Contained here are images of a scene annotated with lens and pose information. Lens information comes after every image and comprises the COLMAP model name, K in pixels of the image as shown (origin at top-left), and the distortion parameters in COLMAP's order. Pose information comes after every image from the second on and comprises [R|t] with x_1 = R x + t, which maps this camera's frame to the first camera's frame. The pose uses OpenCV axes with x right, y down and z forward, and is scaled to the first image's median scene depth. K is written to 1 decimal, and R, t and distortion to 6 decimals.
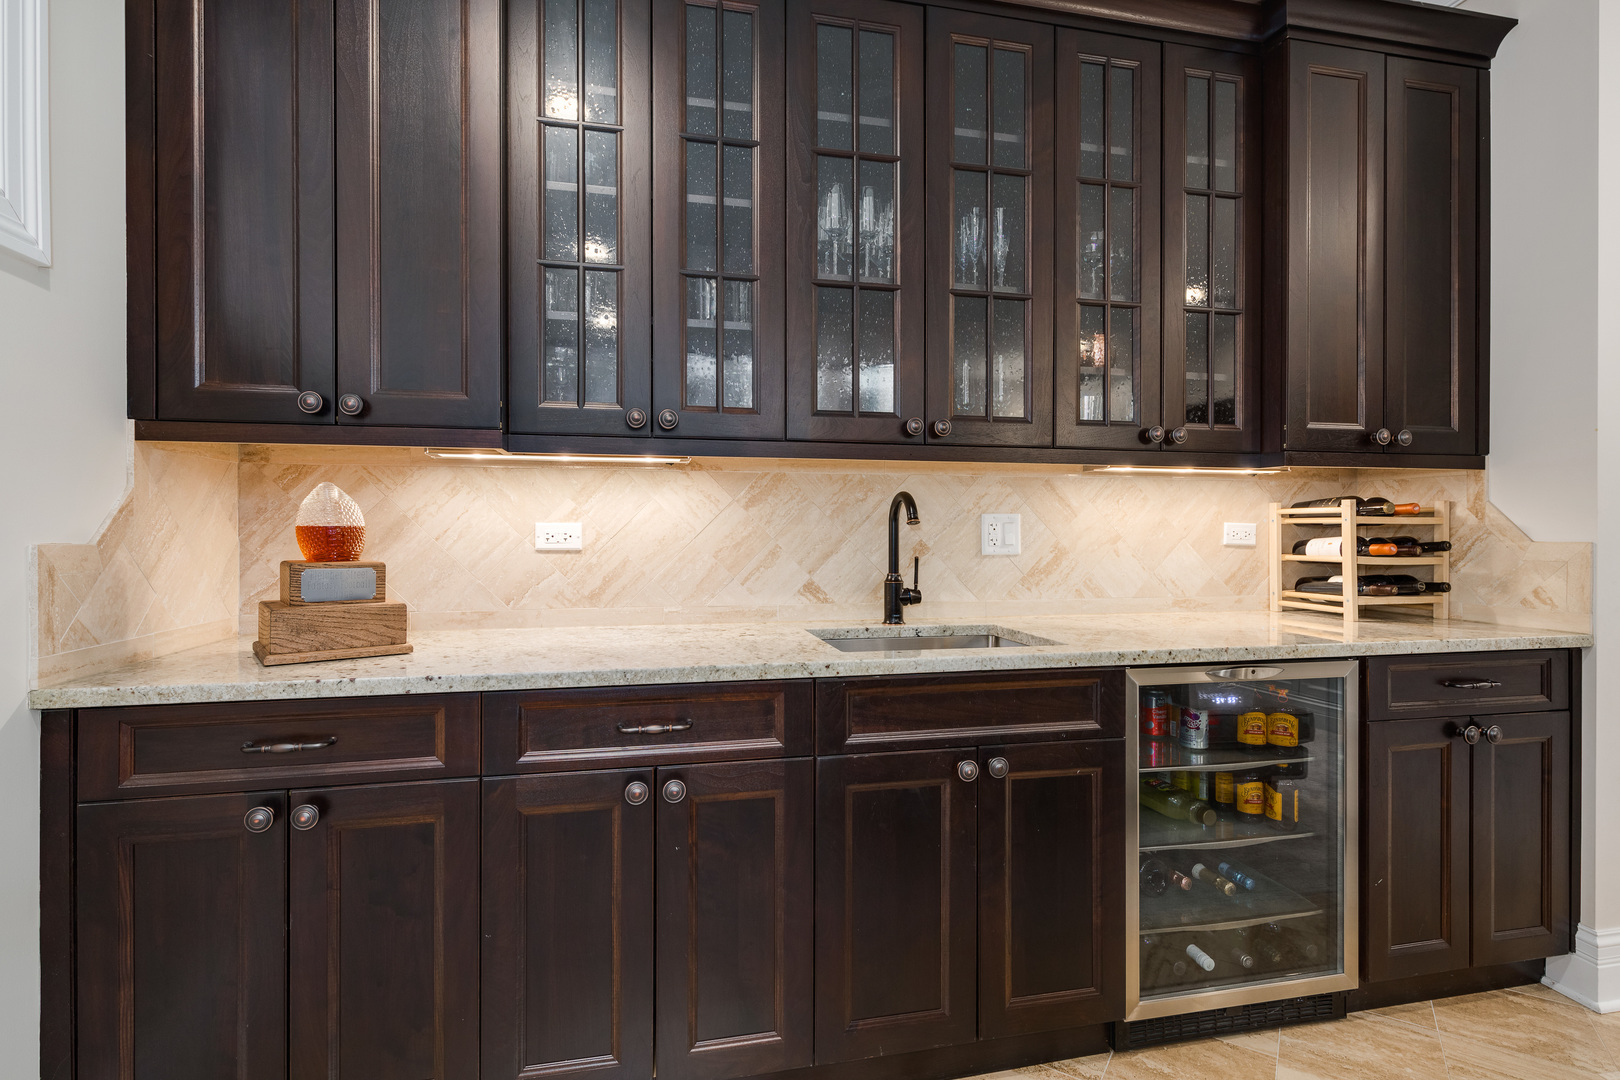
lens RADIAL K [[765.3, 0, 809.6], [0, 765.3, 531.5], [0, 0, 1]] dist [0.000658, 0.000208]
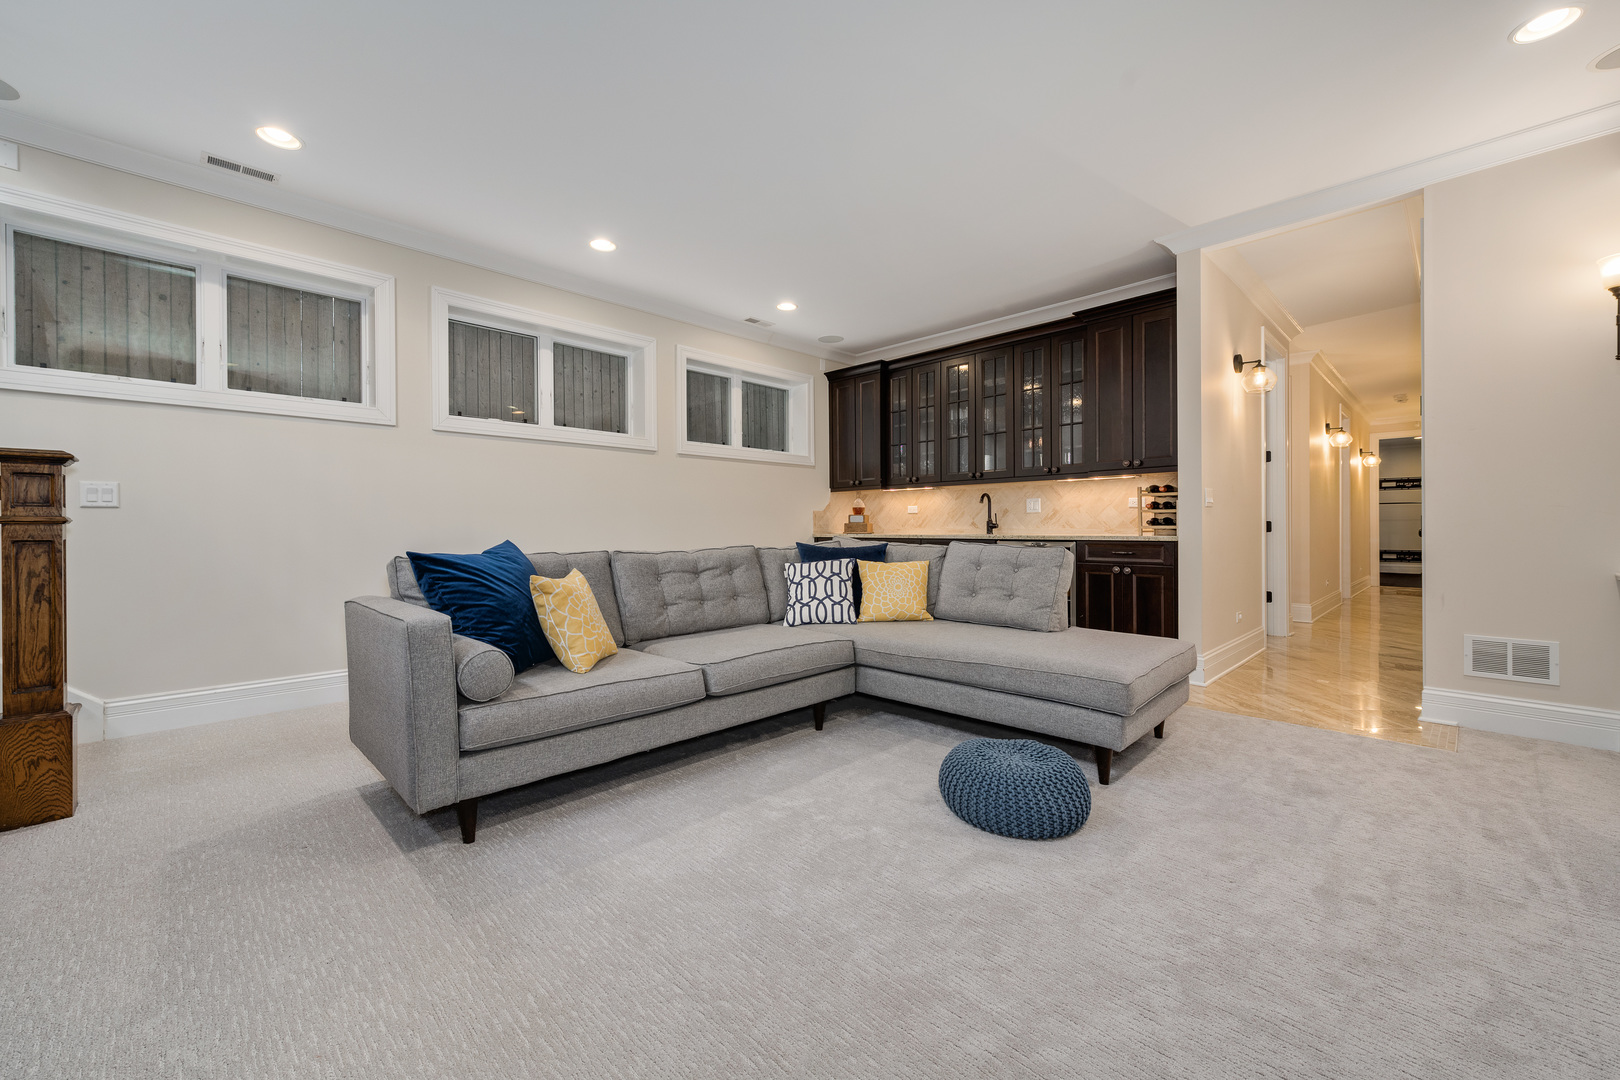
lens RADIAL K [[638.1, 0, 809.5], [0, 638.1, 536.4], [0, 0, 1]] dist [0.000593, 0.000013]
pose [[0.546222, 0.002264, -0.837637, 1.928980], [-0.005927, 0.999982, -0.001162, 0.136691], [0.837619, 0.005599, 0.546226, -1.085499]]
